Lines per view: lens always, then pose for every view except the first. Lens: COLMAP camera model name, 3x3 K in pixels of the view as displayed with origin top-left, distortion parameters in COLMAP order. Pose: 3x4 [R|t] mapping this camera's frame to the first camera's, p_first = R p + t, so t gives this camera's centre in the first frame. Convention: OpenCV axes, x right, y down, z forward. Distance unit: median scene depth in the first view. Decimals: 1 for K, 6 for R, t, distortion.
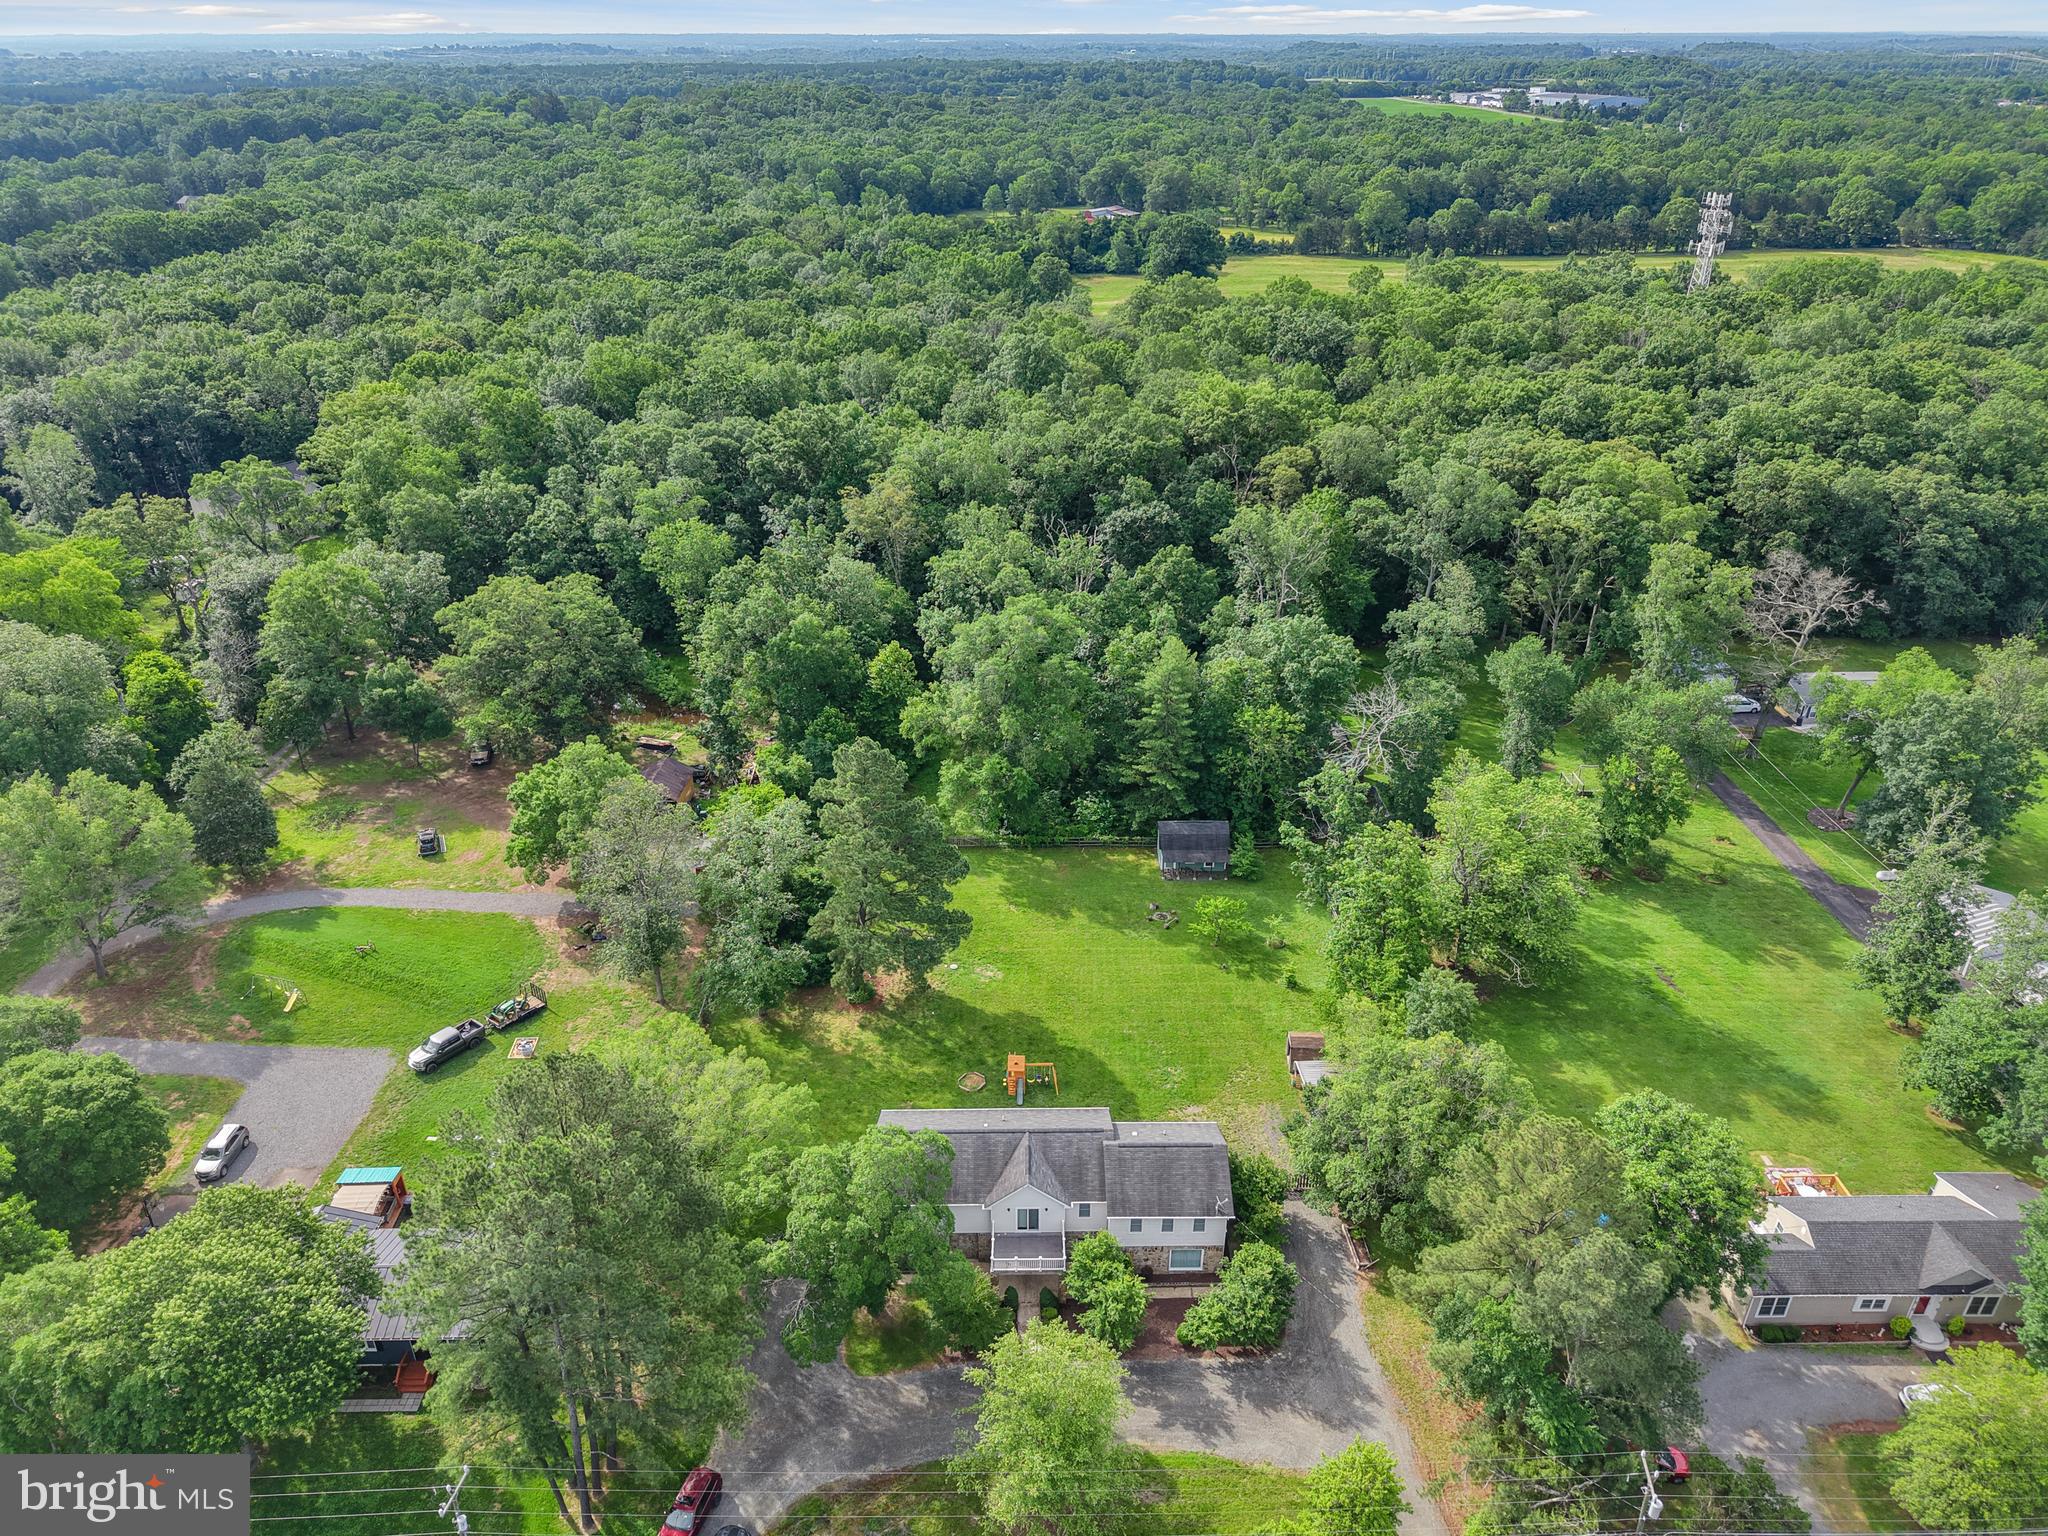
lens RADIAL K [[1391.5, 0, 1038.2], [0, 1391.5, 766.2], [0, 0, 1]] dist [0.005711, -0.003993]
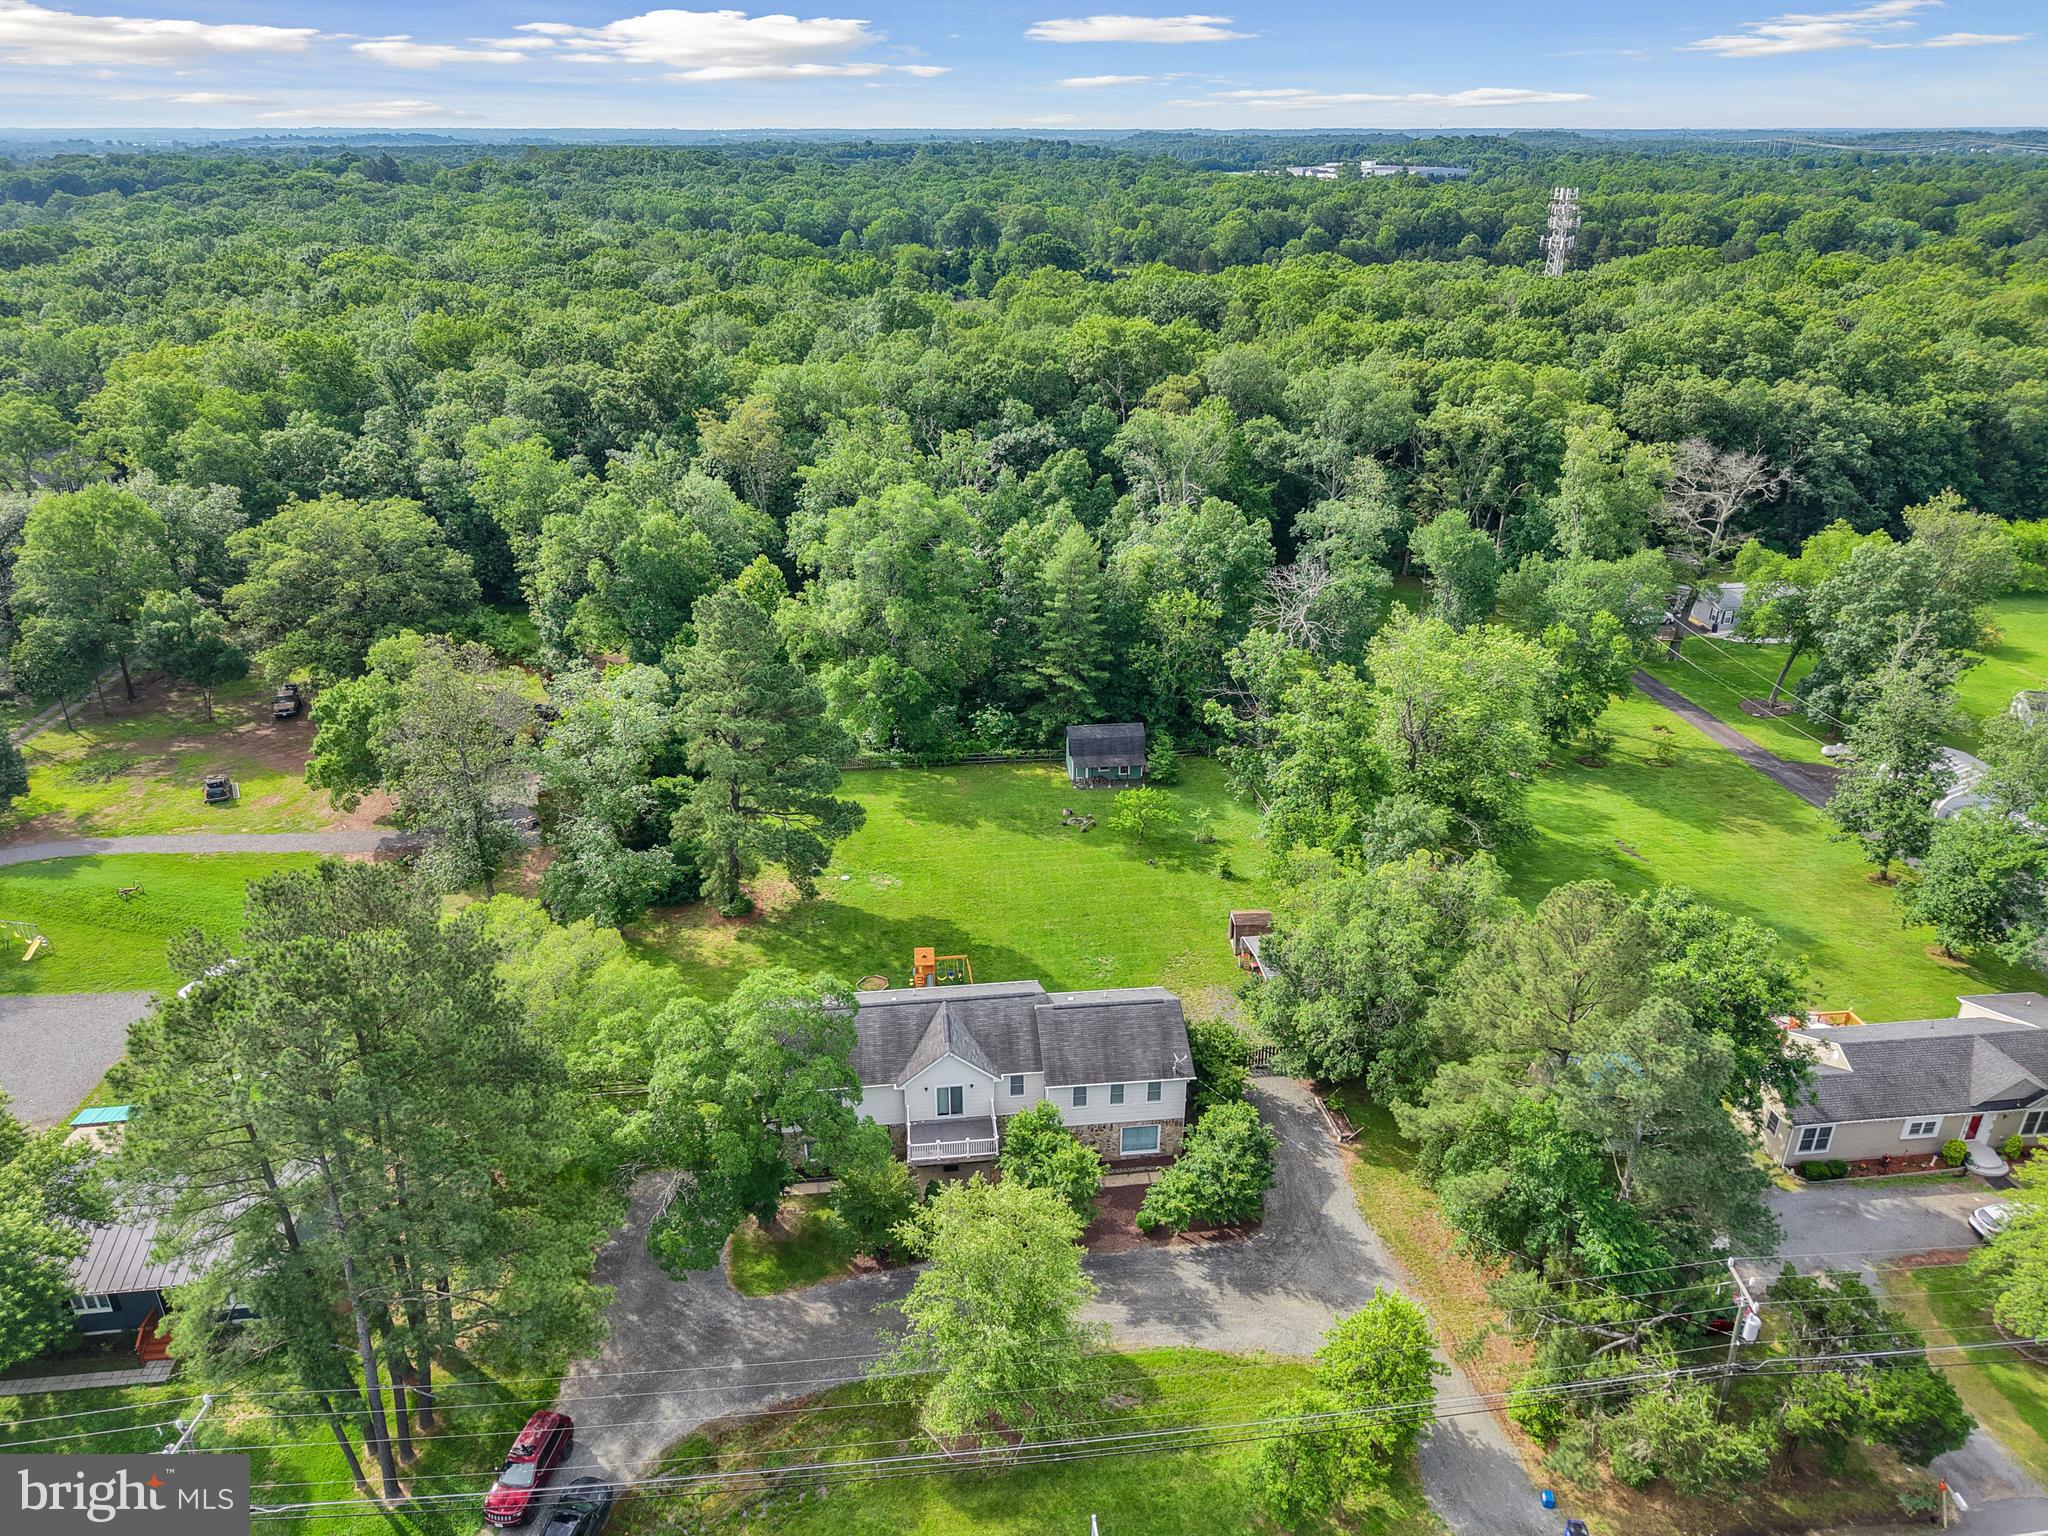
lens RADIAL K [[1391.5, 0, 1038.2], [0, 1391.5, 766.2], [0, 0, 1]] dist [0.005711, -0.003993]
pose [[0.994972, -0.042559, 0.090657, -0.014321], [0.047919, 0.997178, -0.057788, 0.117975], [-0.087942, 0.061842, 0.994204, 0.106993]]
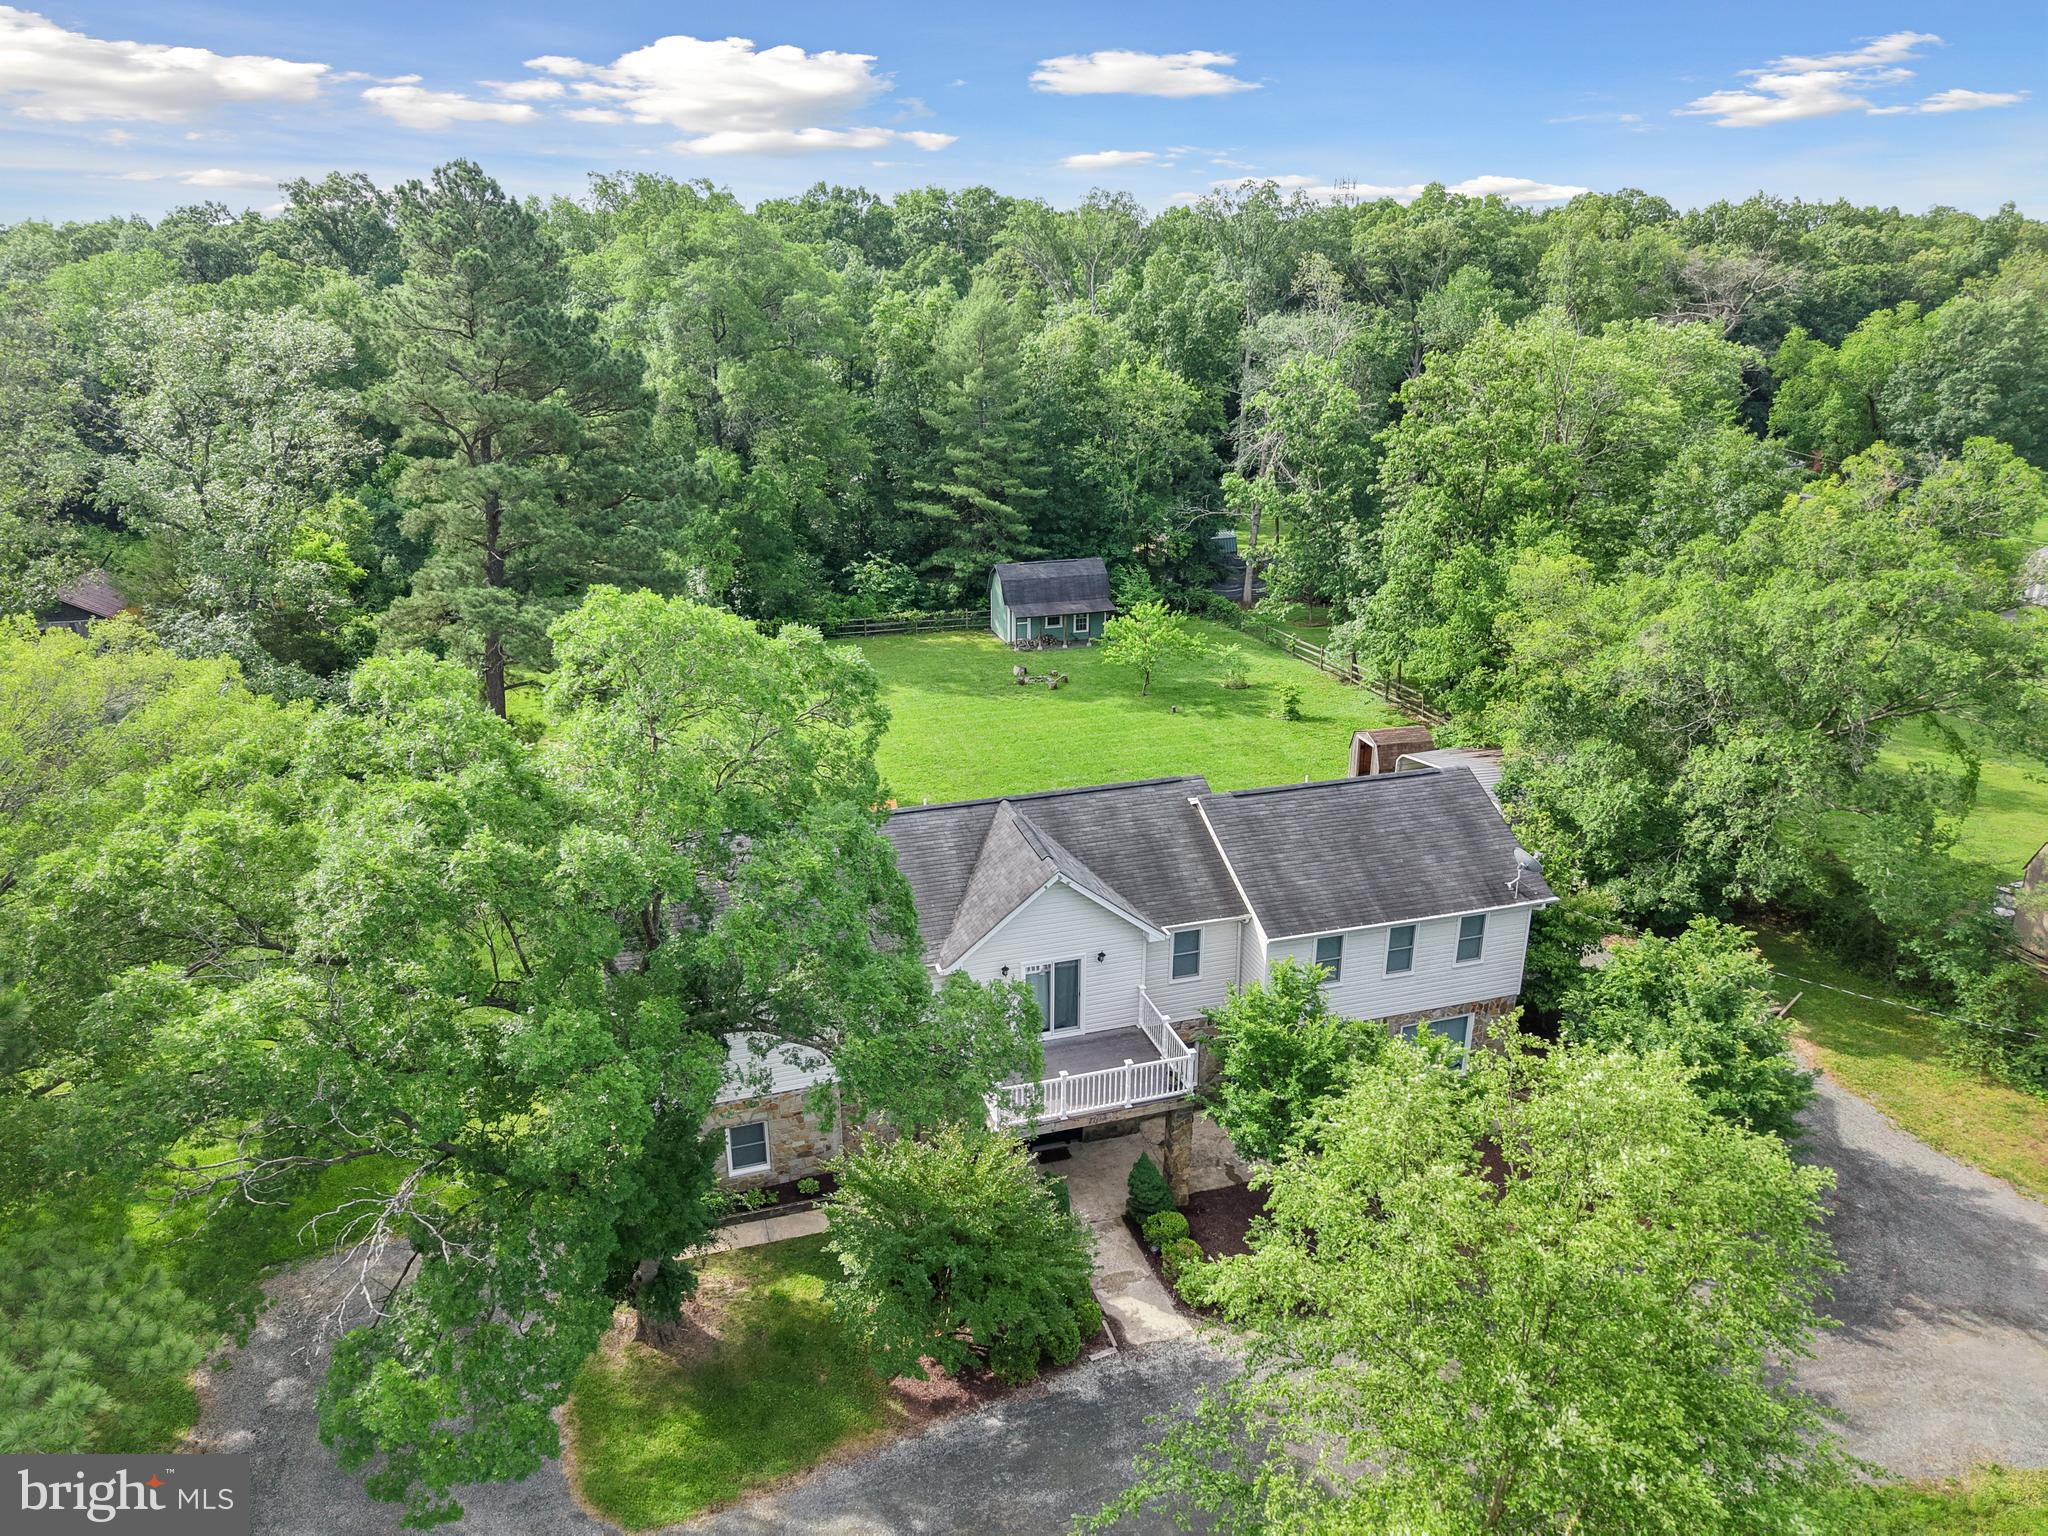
lens RADIAL K [[1368.8, 0, 1024.0], [0, 1368.8, 768.0], [0, 0, 1]] dist [0.007149, -0.001498]
pose [[0.960128, -0.104027, 0.259485, -0.068669], [0.138638, 0.983189, -0.118819, 0.204798], [-0.242762, 0.150056, 0.958410, 0.427770]]
